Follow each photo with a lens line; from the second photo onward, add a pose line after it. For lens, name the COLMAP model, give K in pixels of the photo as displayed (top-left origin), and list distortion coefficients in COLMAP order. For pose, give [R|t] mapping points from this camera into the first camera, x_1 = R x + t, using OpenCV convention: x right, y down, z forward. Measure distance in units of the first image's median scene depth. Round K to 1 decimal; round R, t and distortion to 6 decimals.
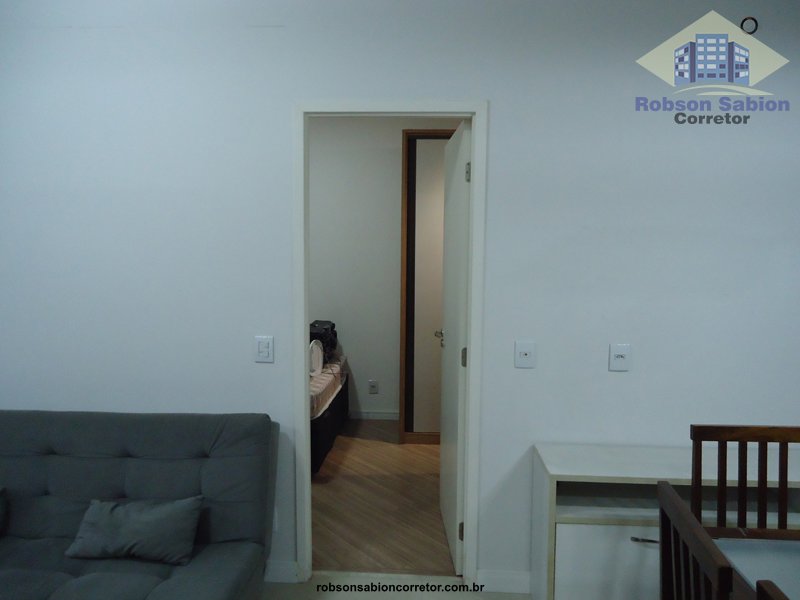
lens RADIAL K [[576.8, 0, 404.2], [0, 576.8, 301.6], [0, 0, 1]] dist [-0.008681, 0.009266]
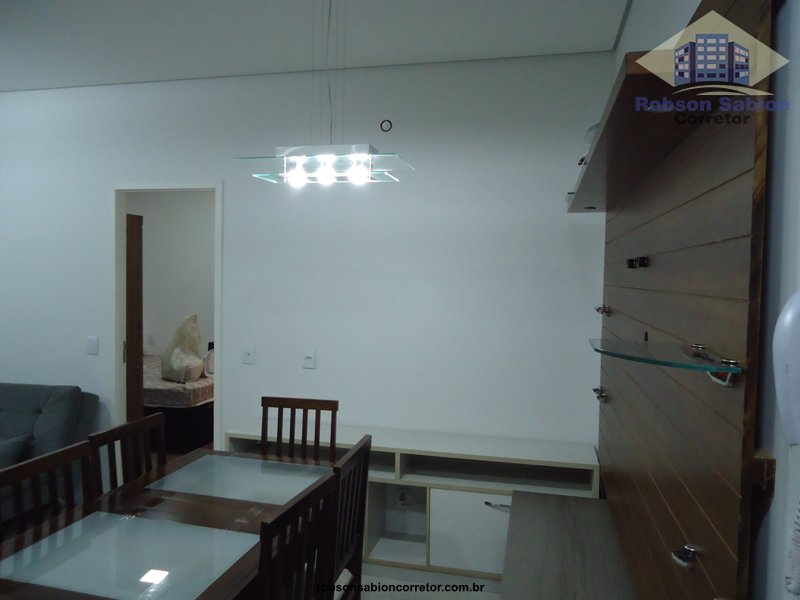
lens RADIAL K [[576.8, 0, 397.7], [0, 576.8, 295.8], [0, 0, 1]] dist [-0.008681, 0.009266]
pose [[0.983371, 0.013838, -0.181079, 0.912202], [-0.022889, 0.998586, -0.047987, 0.008560], [0.180159, 0.051334, 0.982297, -0.379987]]
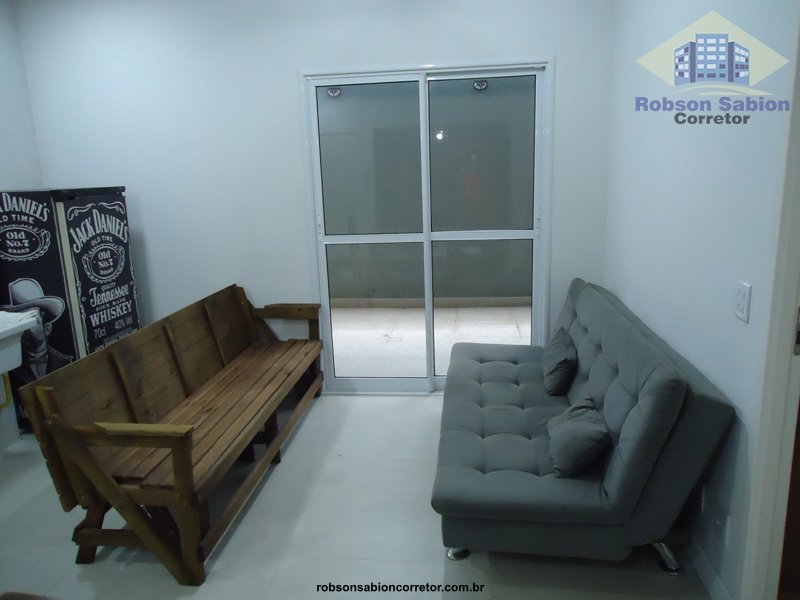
lens RADIAL K [[576.8, 0, 400.1], [0, 576.8, 293.8], [0, 0, 1]] dist [-0.008681, 0.009266]
pose [[-0.054641, 0.198321, -0.978613, 0.533827], [-0.056233, 0.977910, 0.201318, -0.050220], [0.996921, 0.066031, -0.042282, 0.684119]]
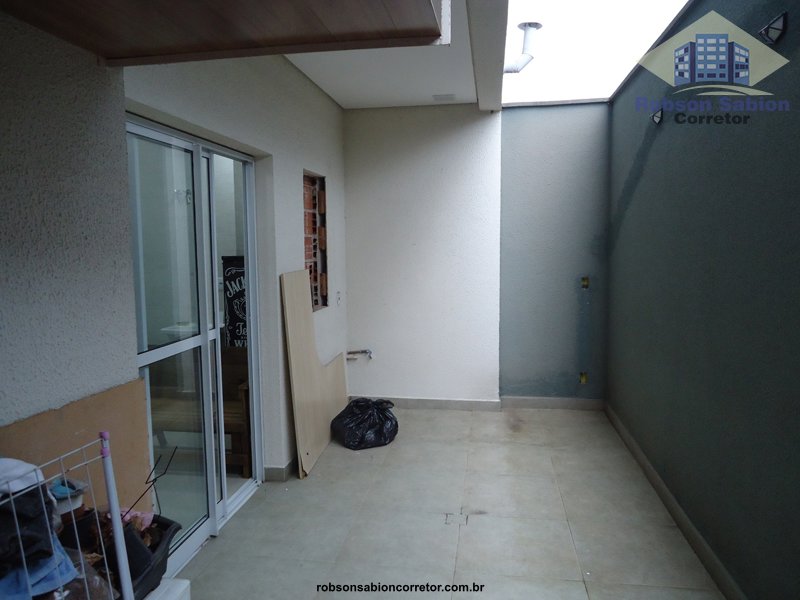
lens RADIAL K [[576.8, 0, 400.5], [0, 576.8, 298.6], [0, 0, 1]] dist [-0.008681, 0.009266]
pose [[-0.995047, -0.011762, 0.098706, -1.774243], [0.006071, 0.983931, 0.178449, -0.204059], [-0.099219, 0.178164, -0.978986, 1.940479]]
